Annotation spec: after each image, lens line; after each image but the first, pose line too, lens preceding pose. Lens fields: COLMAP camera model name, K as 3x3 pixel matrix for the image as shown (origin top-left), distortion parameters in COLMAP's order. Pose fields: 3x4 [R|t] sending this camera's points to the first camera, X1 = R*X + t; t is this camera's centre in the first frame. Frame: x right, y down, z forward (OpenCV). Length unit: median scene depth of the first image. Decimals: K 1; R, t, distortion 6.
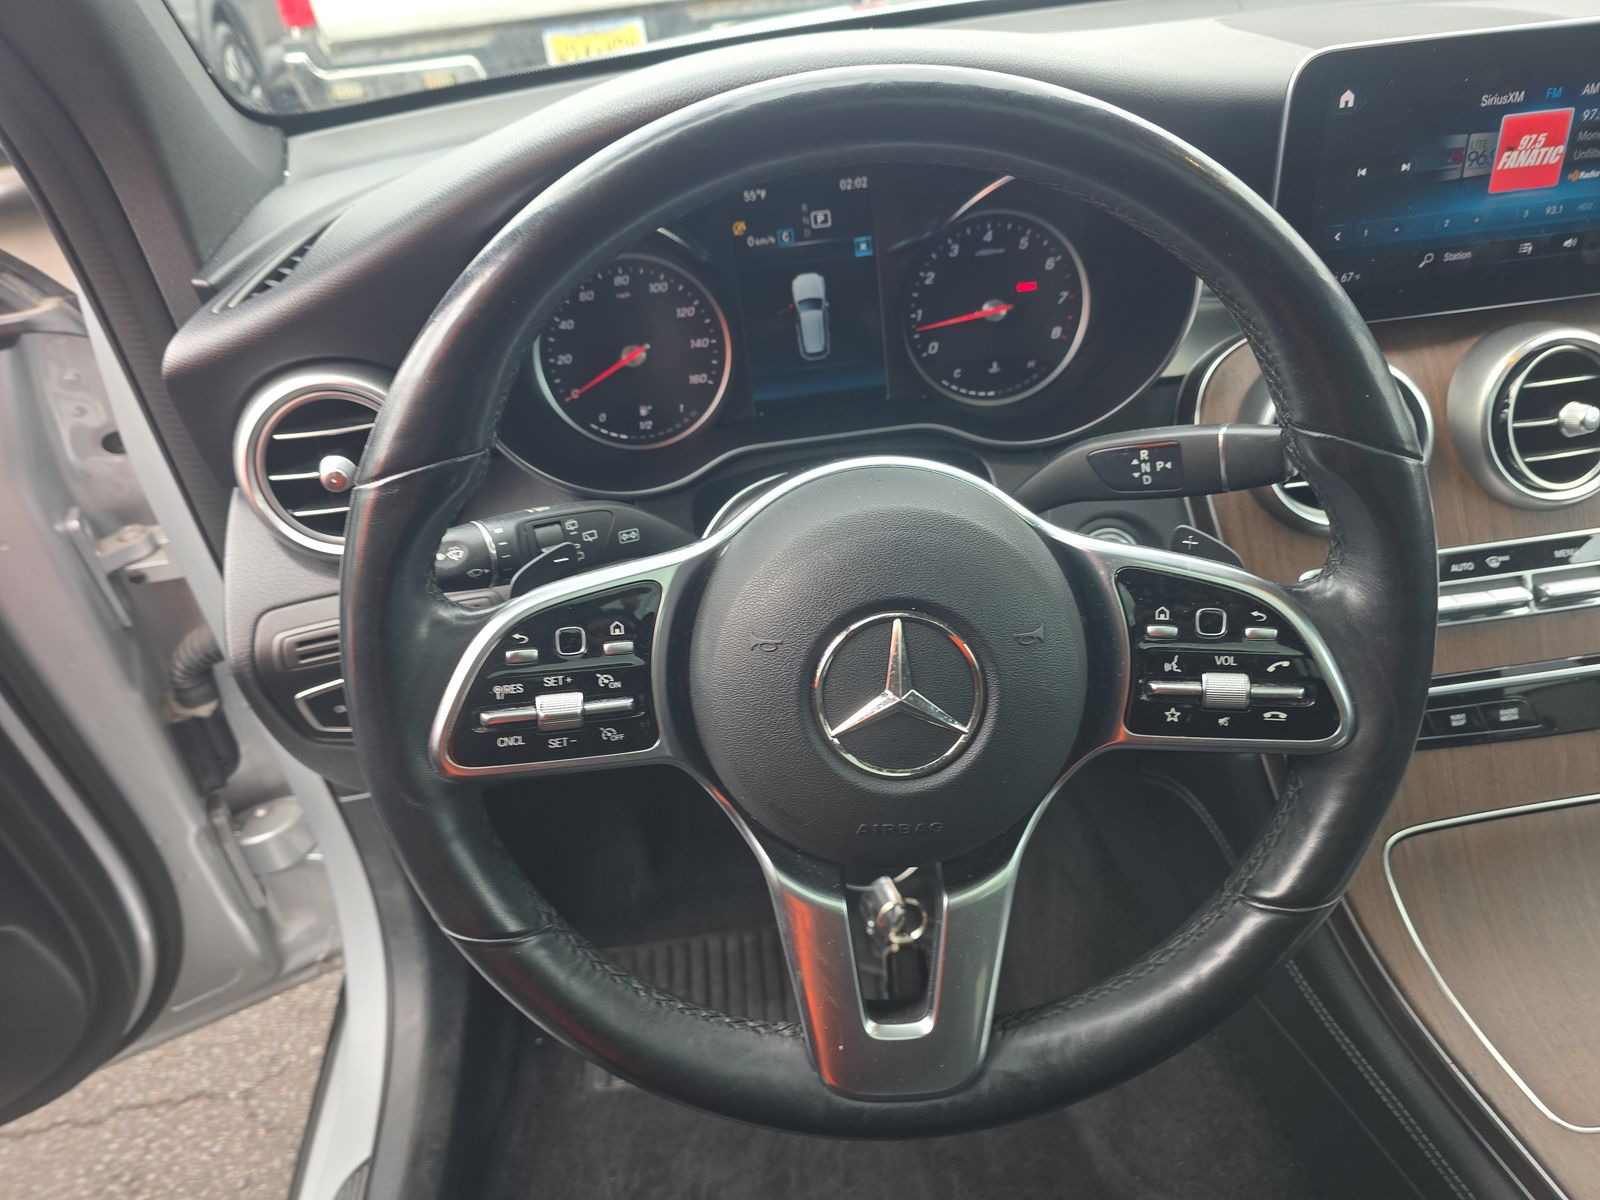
lens RADIAL K [[1122.4, 0, 796.6], [0, 1122.4, 595.1], [0, 0, 1]] dist [0.030763, -0.050865]
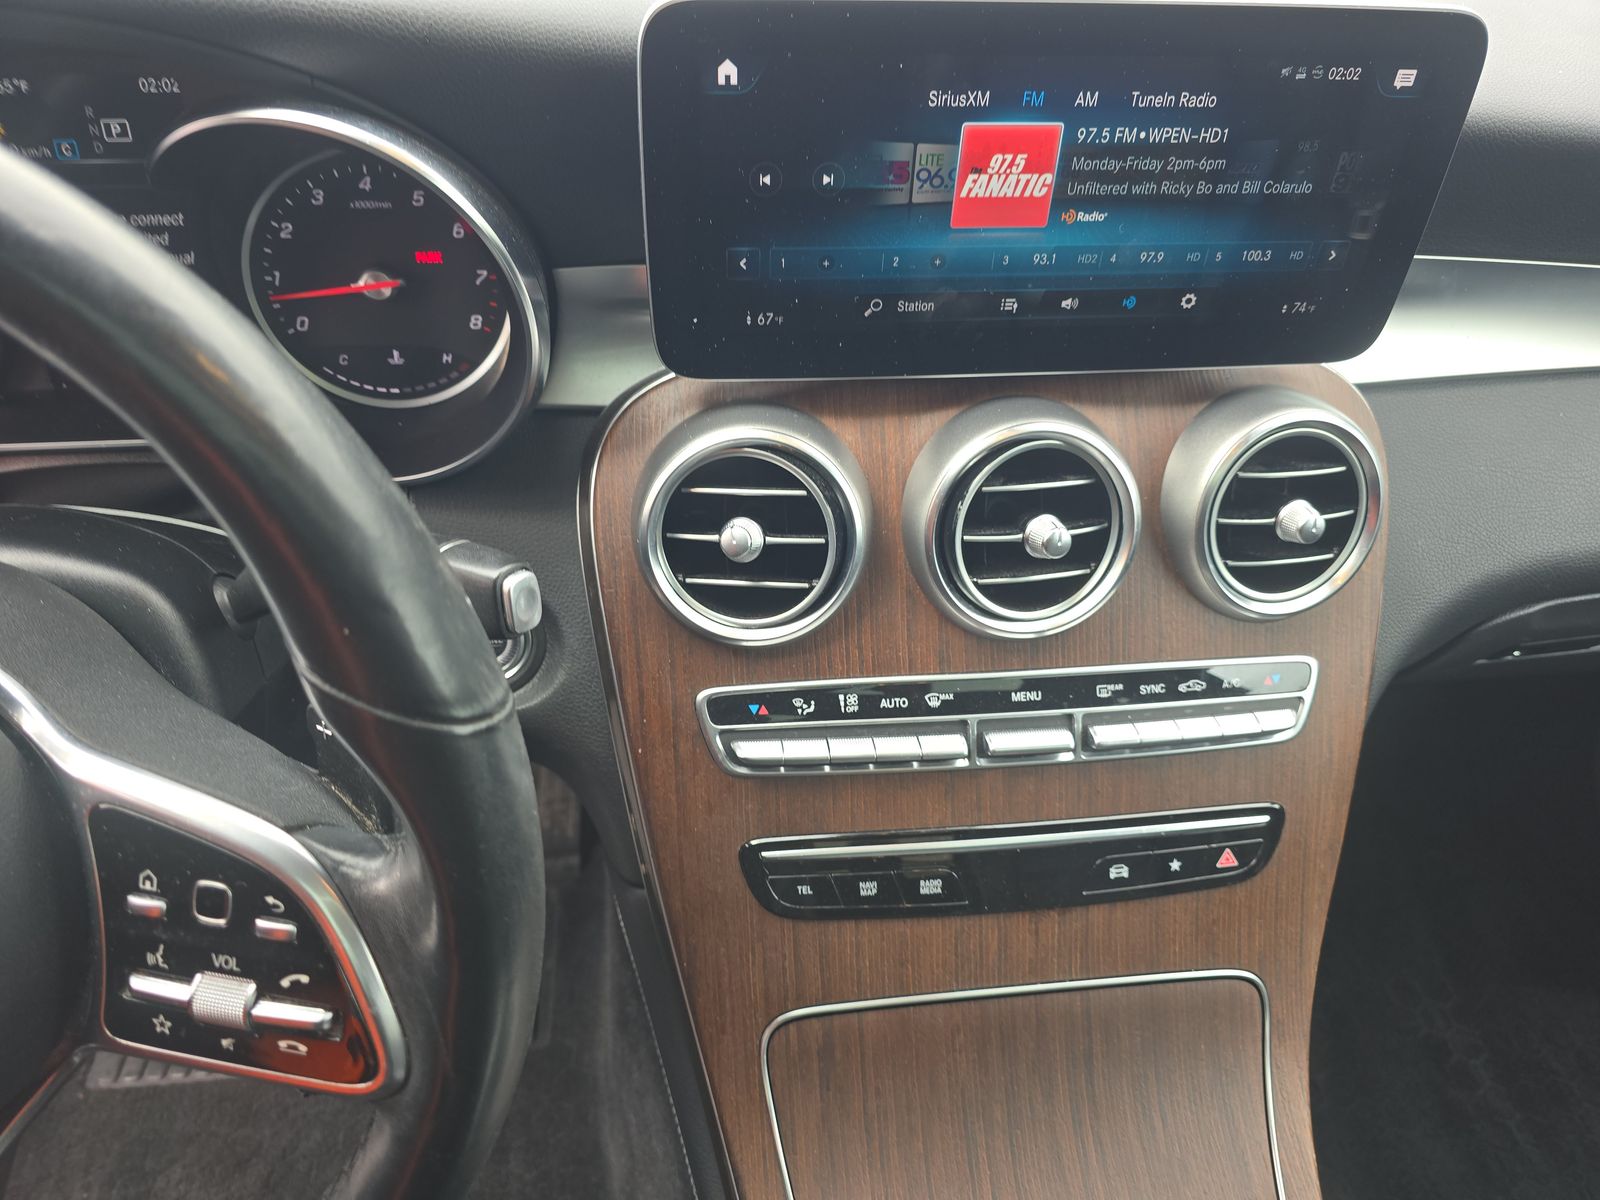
lens RADIAL K [[1122.4, 0, 796.6], [0, 1122.4, 595.1], [0, 0, 1]] dist [0.030763, -0.050865]
pose [[0.990903, 0.090491, 0.099616, 0.409550], [-0.102324, 0.987376, 0.120907, -0.175892], [-0.087418, -0.130000, 0.987653, 0.223823]]
